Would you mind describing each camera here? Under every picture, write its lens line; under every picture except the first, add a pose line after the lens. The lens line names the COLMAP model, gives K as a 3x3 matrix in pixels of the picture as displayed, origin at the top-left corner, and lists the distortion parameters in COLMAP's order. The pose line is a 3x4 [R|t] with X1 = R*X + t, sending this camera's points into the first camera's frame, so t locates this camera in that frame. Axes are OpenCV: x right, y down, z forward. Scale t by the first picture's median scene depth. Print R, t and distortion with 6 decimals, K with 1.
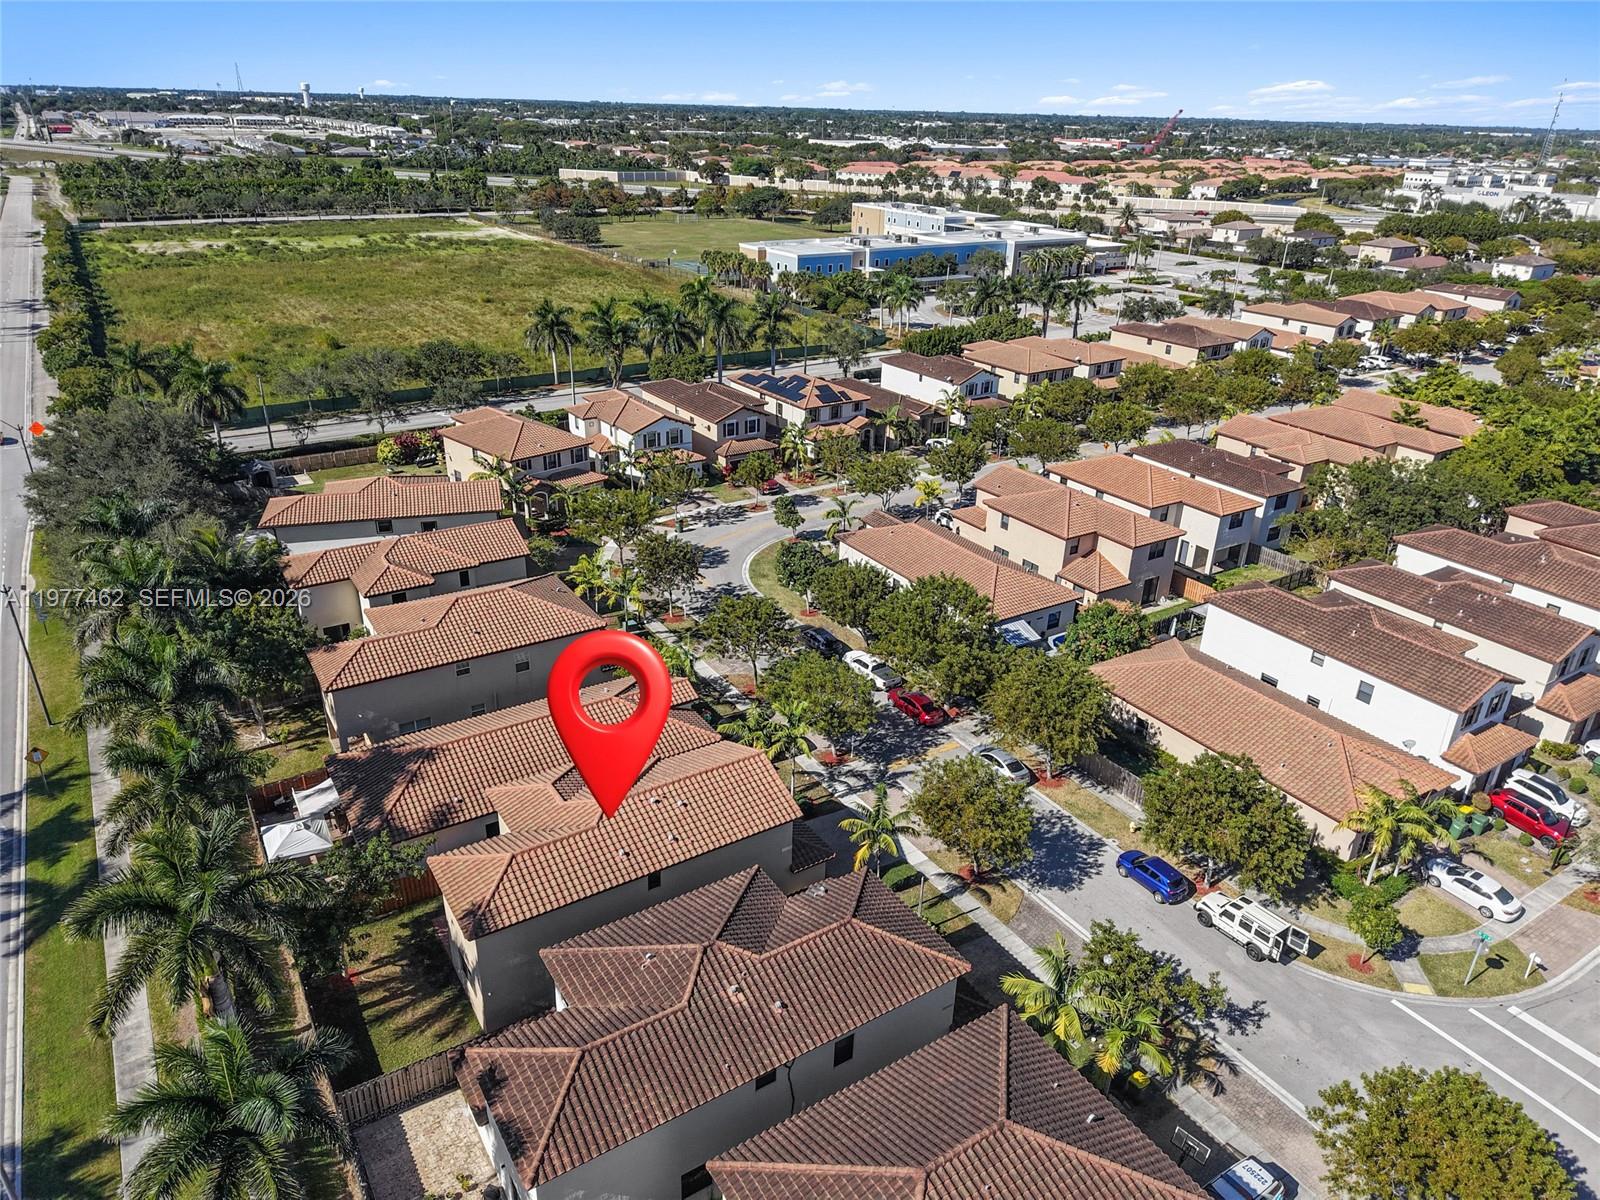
lens RADIAL K [[1074.3, 0, 800.0], [0, 1074.3, 600.0], [0, 0, 1]] dist [0.029495, -0.035034]
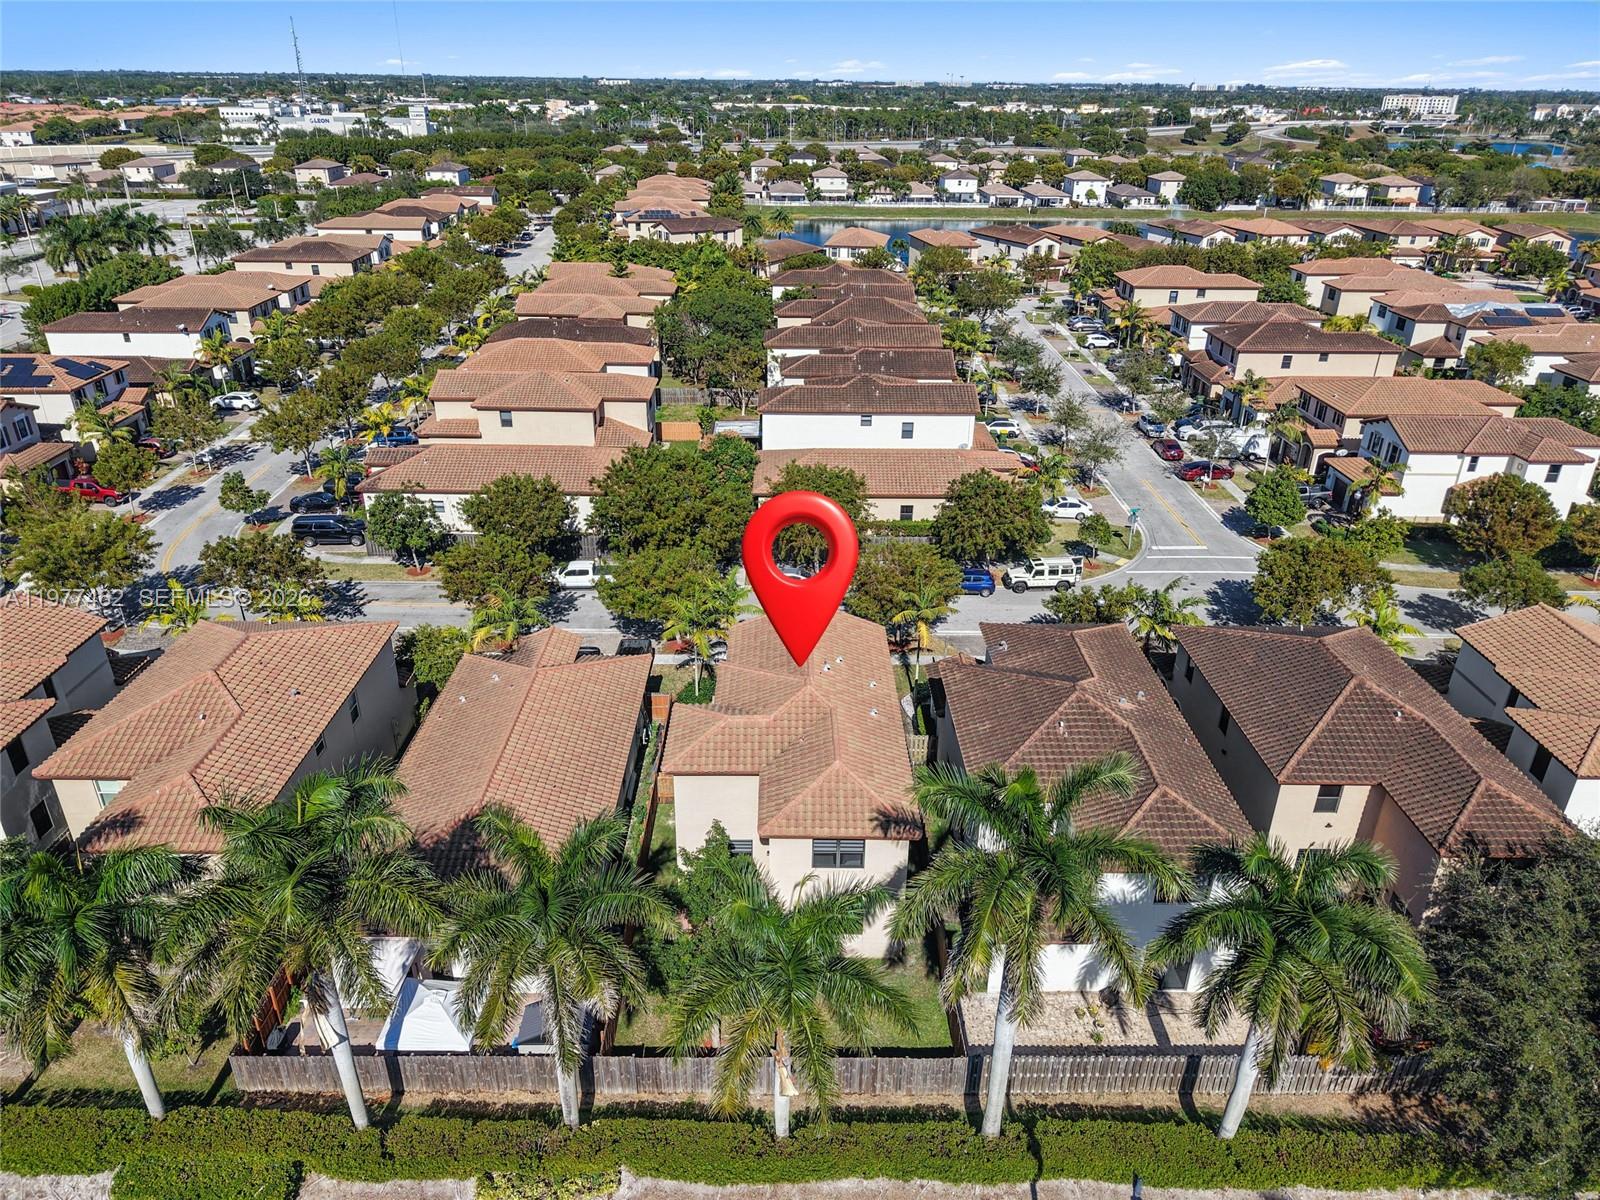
lens RADIAL K [[1074.3, 0, 800.0], [0, 1074.3, 600.0], [0, 0, 1]] dist [0.029495, -0.035034]
pose [[0.530326, -0.386149, 0.754747, -0.564008], [0.354663, 0.909655, 0.216199, -0.051311], [-0.770044, 0.153025, 0.619367, 0.294586]]
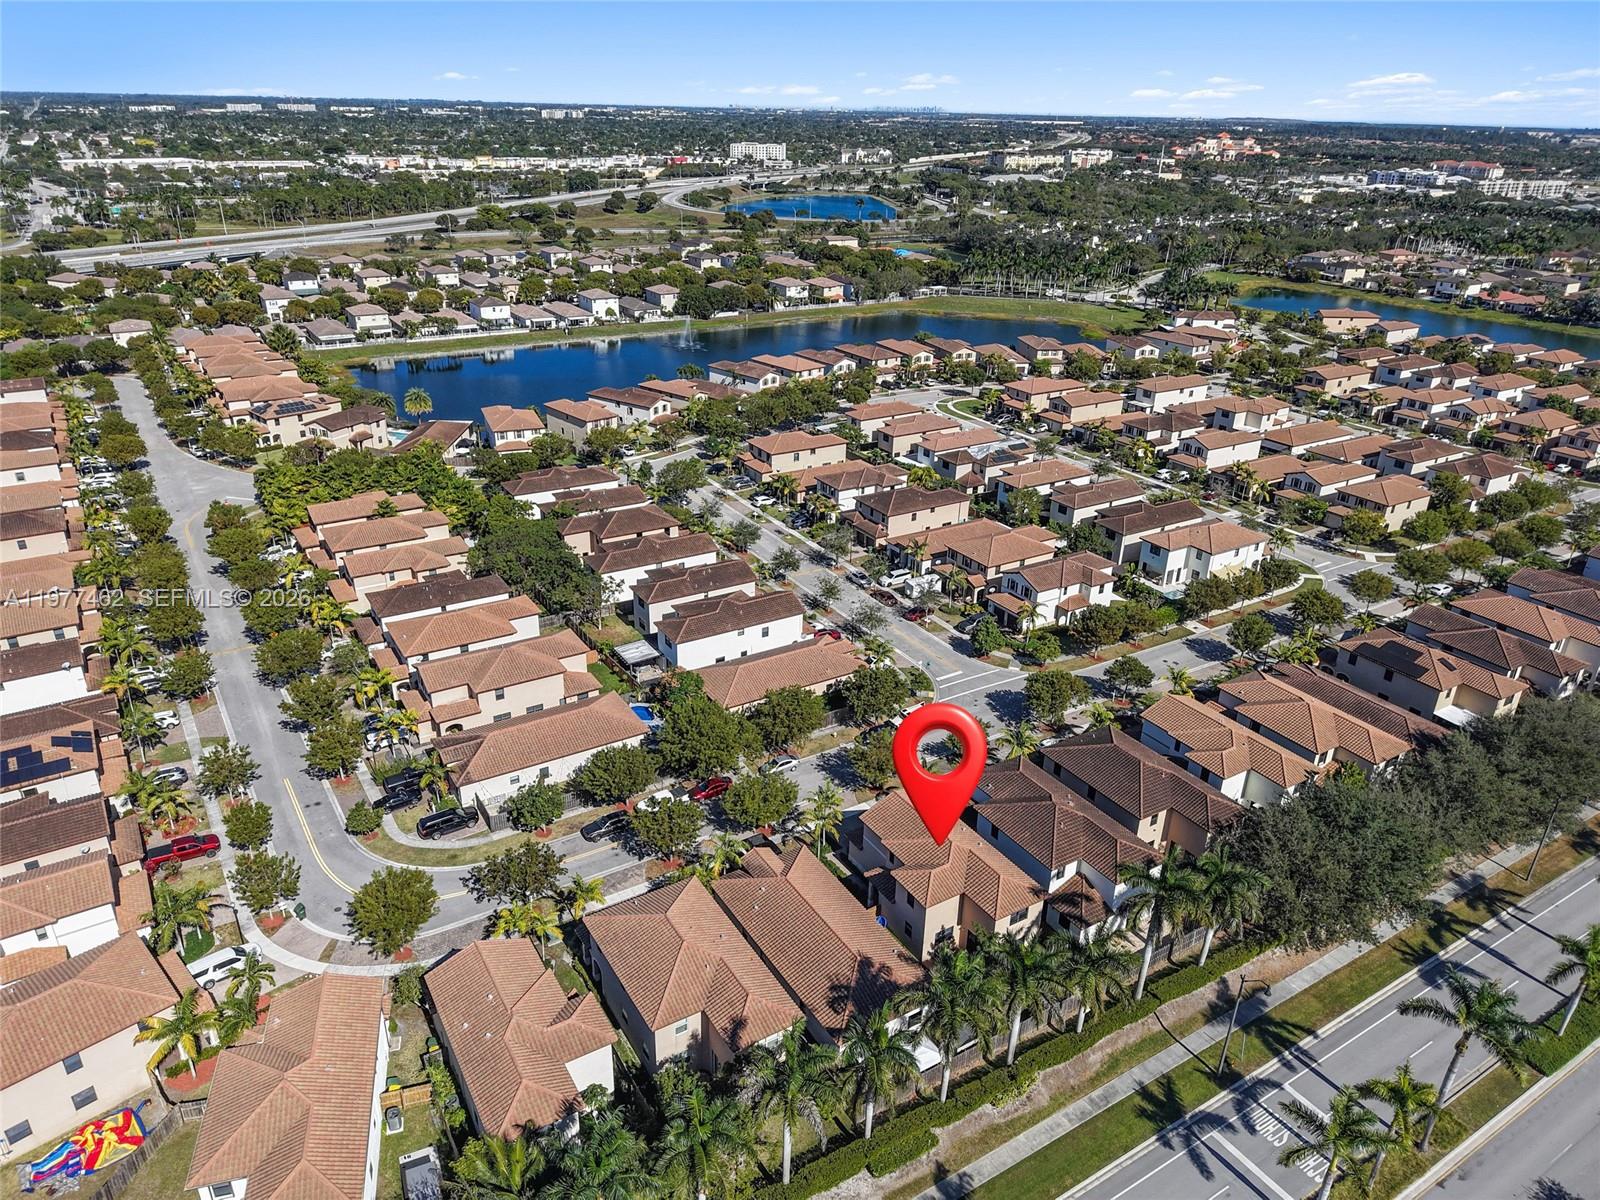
lens RADIAL K [[1074.3, 0, 800.0], [0, 1074.3, 600.0], [0, 0, 1]] dist [0.029495, -0.035034]
pose [[0.012110, -0.444926, 0.895485, -1.103557], [0.397224, 0.823996, 0.404034, -0.667493], [-0.917642, 0.350815, 0.186714, 0.504597]]
